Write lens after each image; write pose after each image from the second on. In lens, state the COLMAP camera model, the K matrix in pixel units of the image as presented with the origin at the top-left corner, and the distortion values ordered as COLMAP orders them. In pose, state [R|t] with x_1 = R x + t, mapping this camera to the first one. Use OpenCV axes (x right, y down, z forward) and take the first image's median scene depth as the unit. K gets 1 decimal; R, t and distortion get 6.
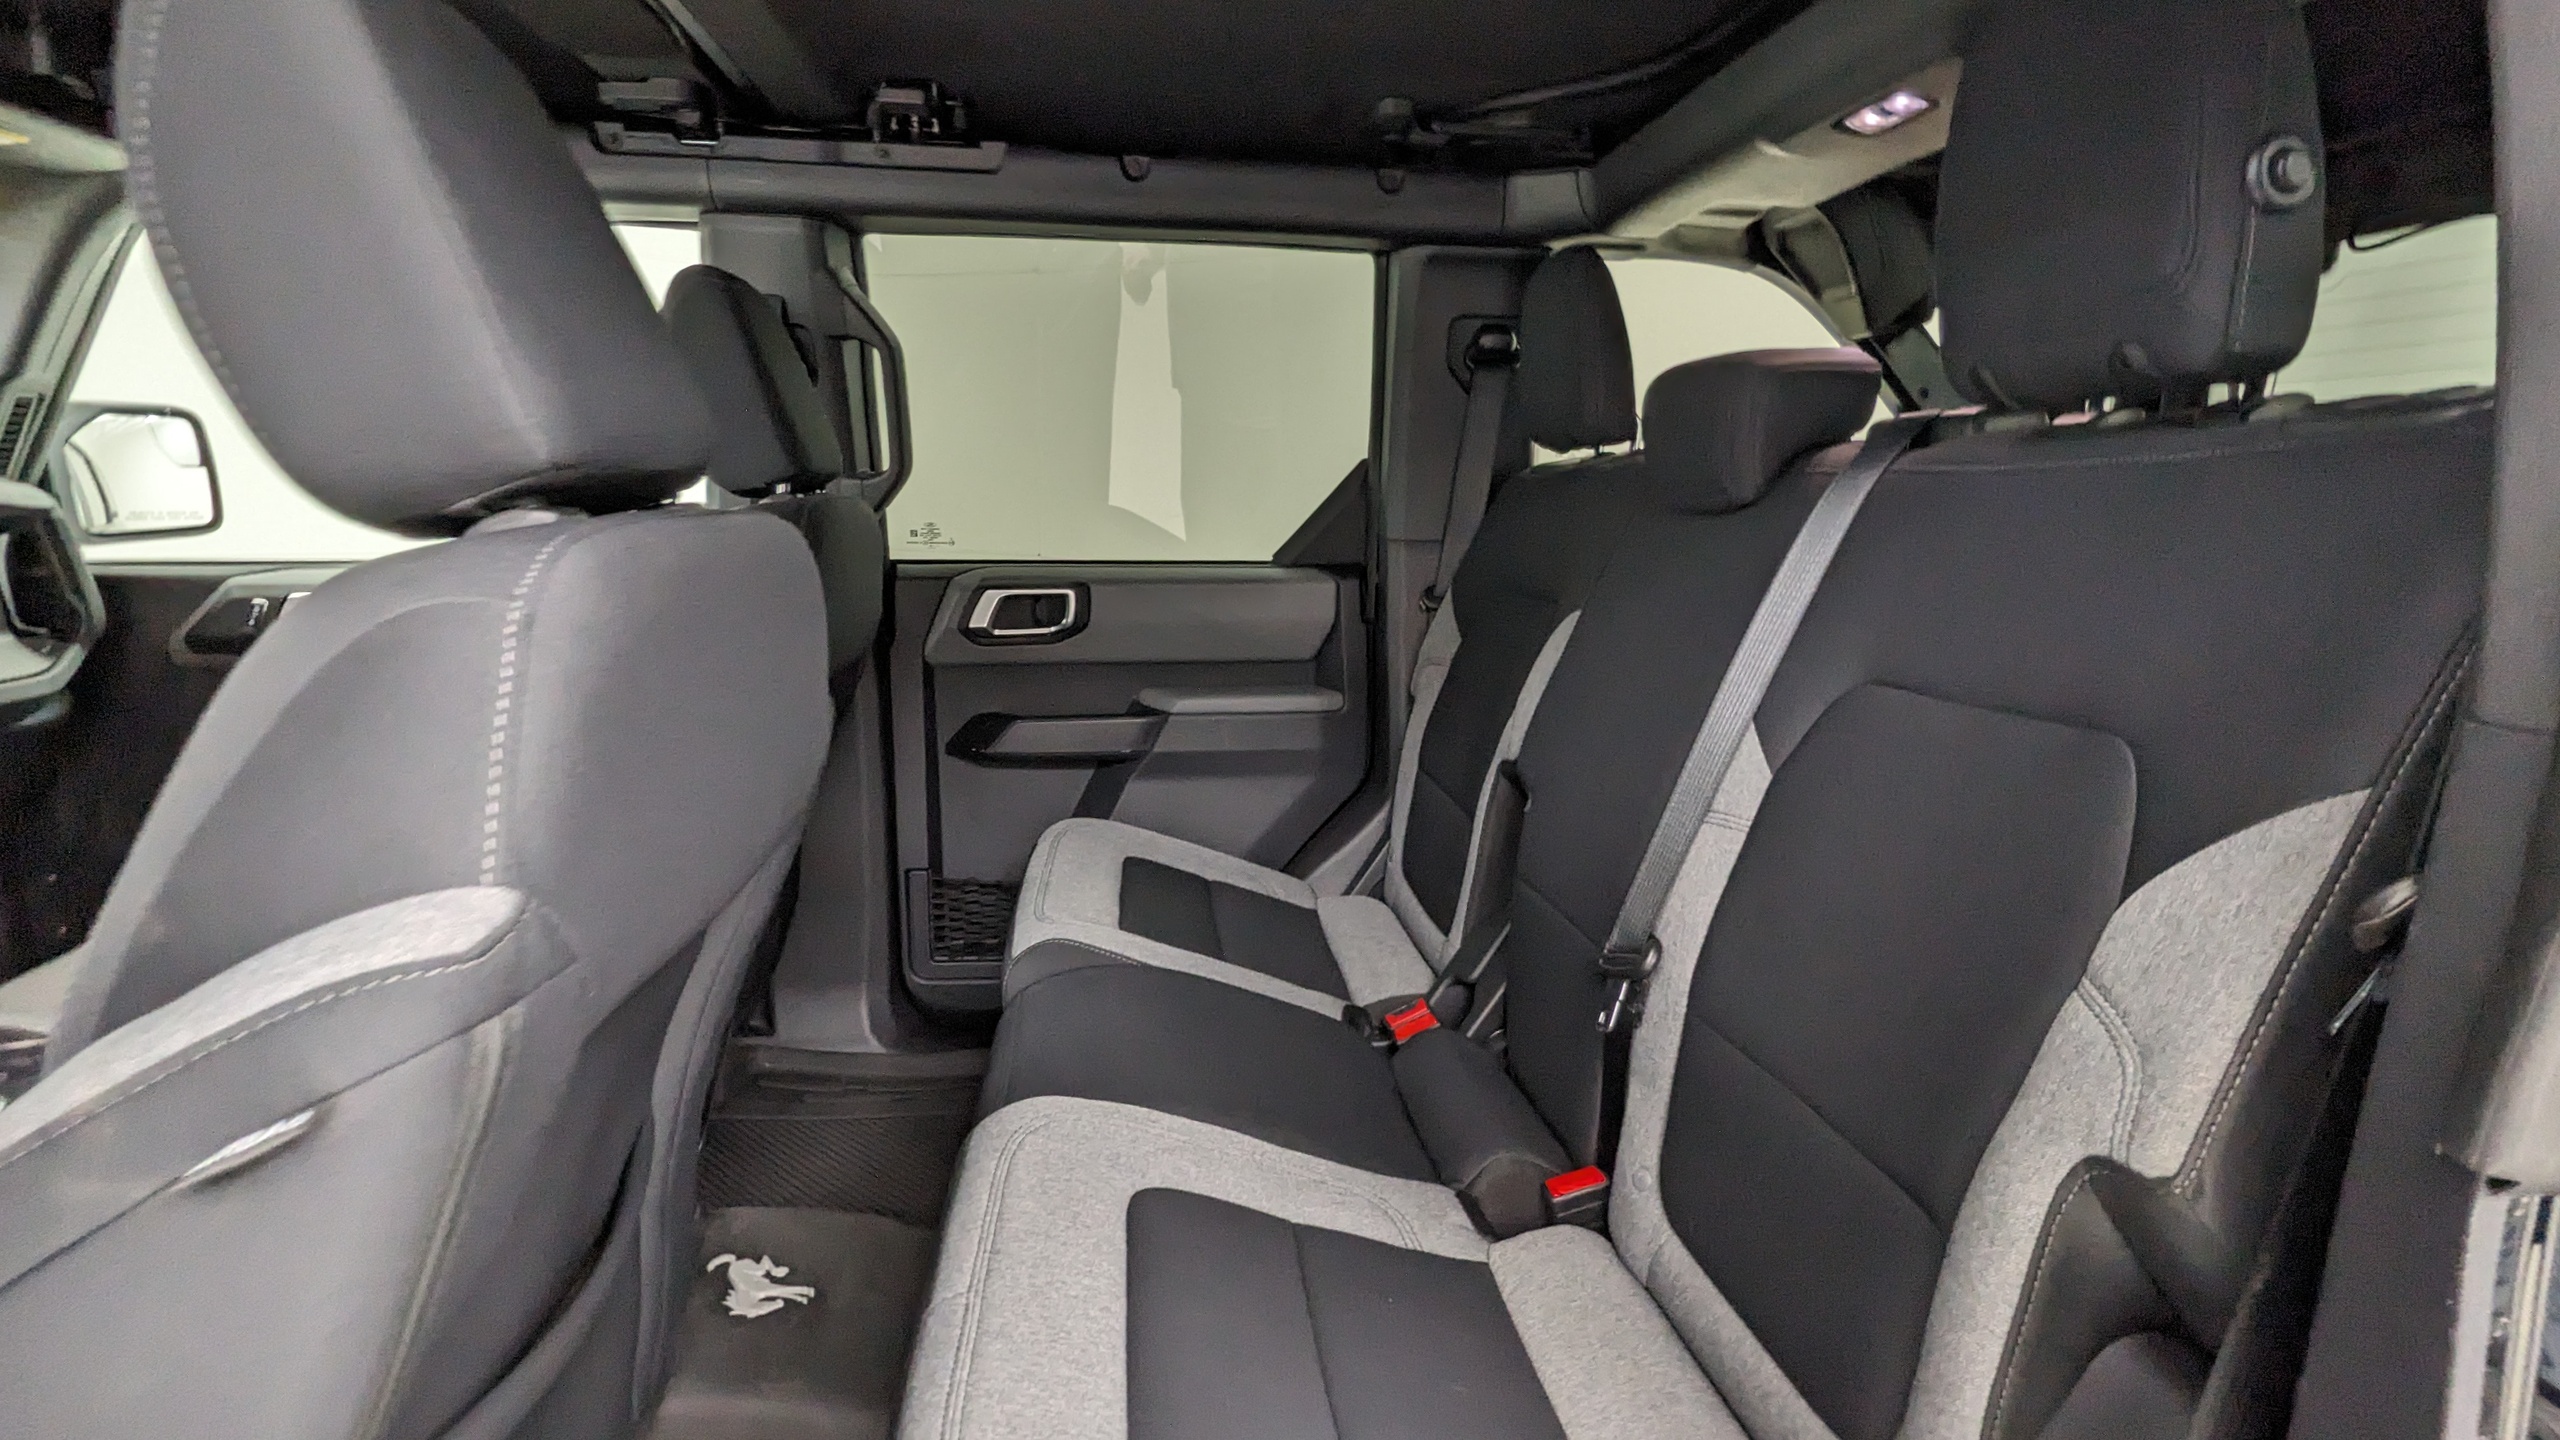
lens RADIAL K [[1234.1, 0, 1280.0], [0, 1234.1, 720.0], [0, 0, 1]] dist [0.007872, -0.004918]
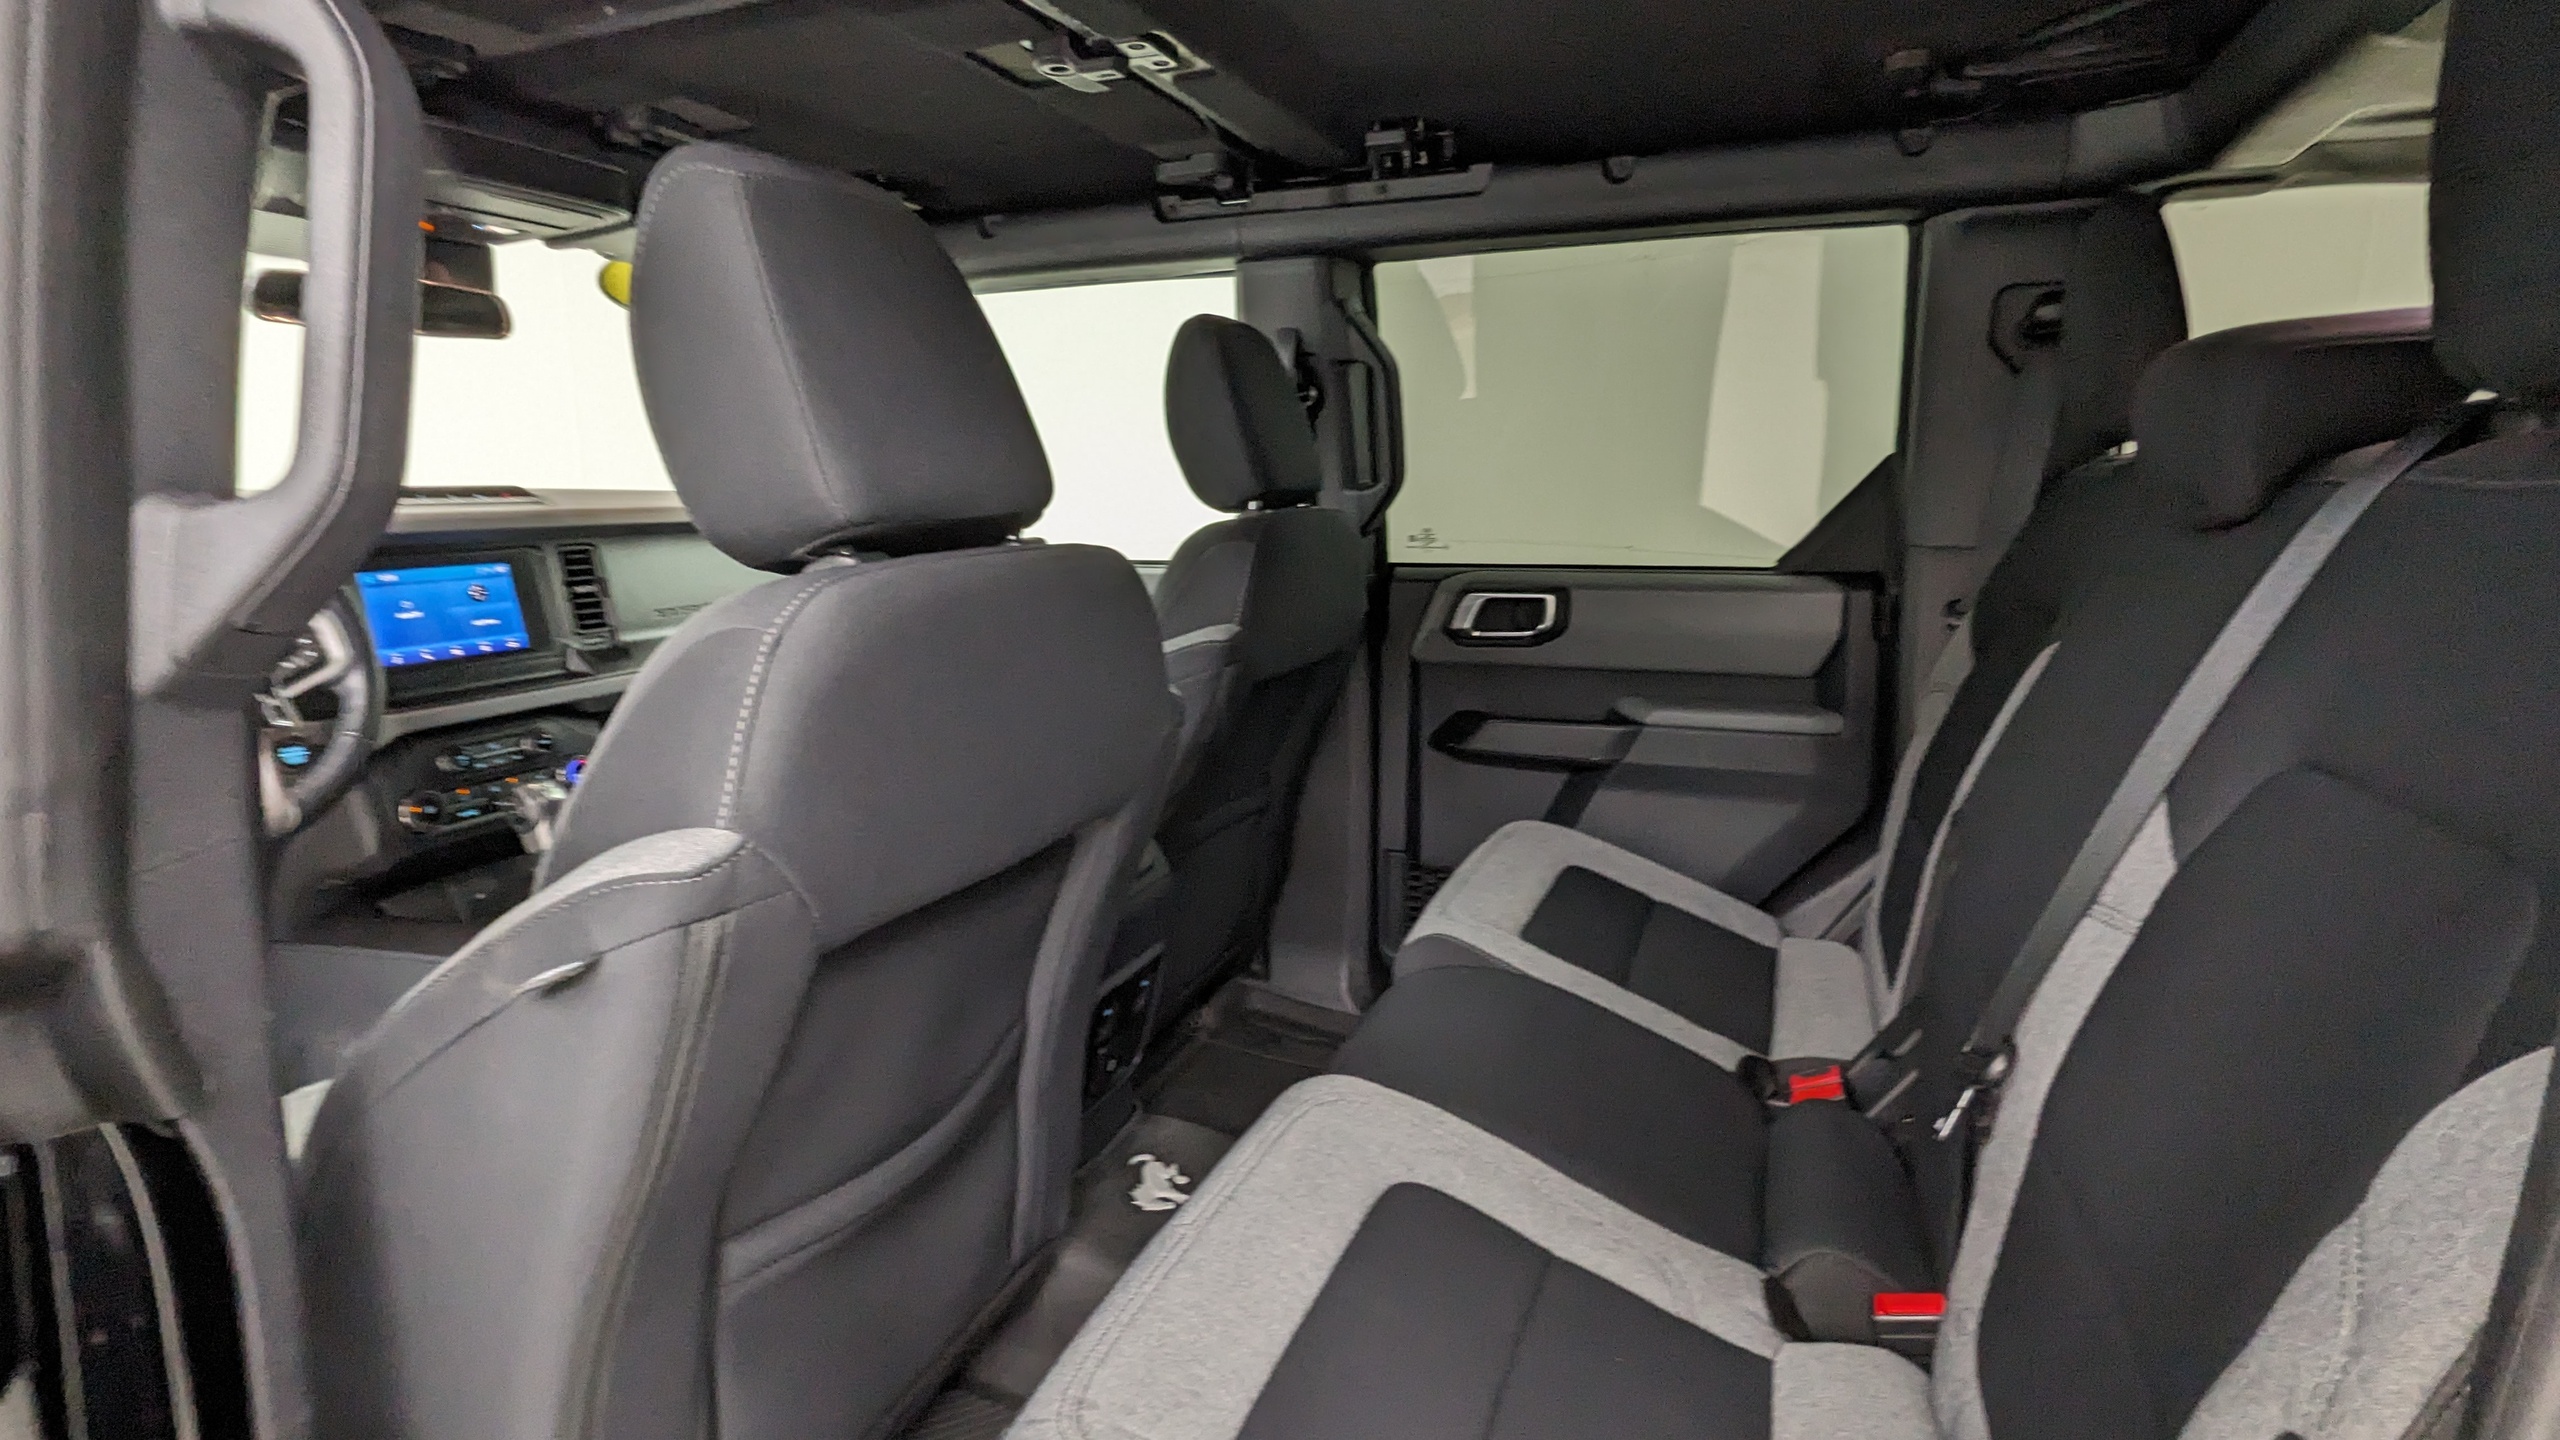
lens RADIAL K [[1234.1, 0, 1280.0], [0, 1234.1, 720.0], [0, 0, 1]] dist [0.007872, -0.004918]
pose [[0.873576, 0.072768, -0.481217, 0.155913], [-0.068041, 0.997309, 0.027293, -0.019136], [0.481908, 0.008900, 0.876177, 0.013841]]
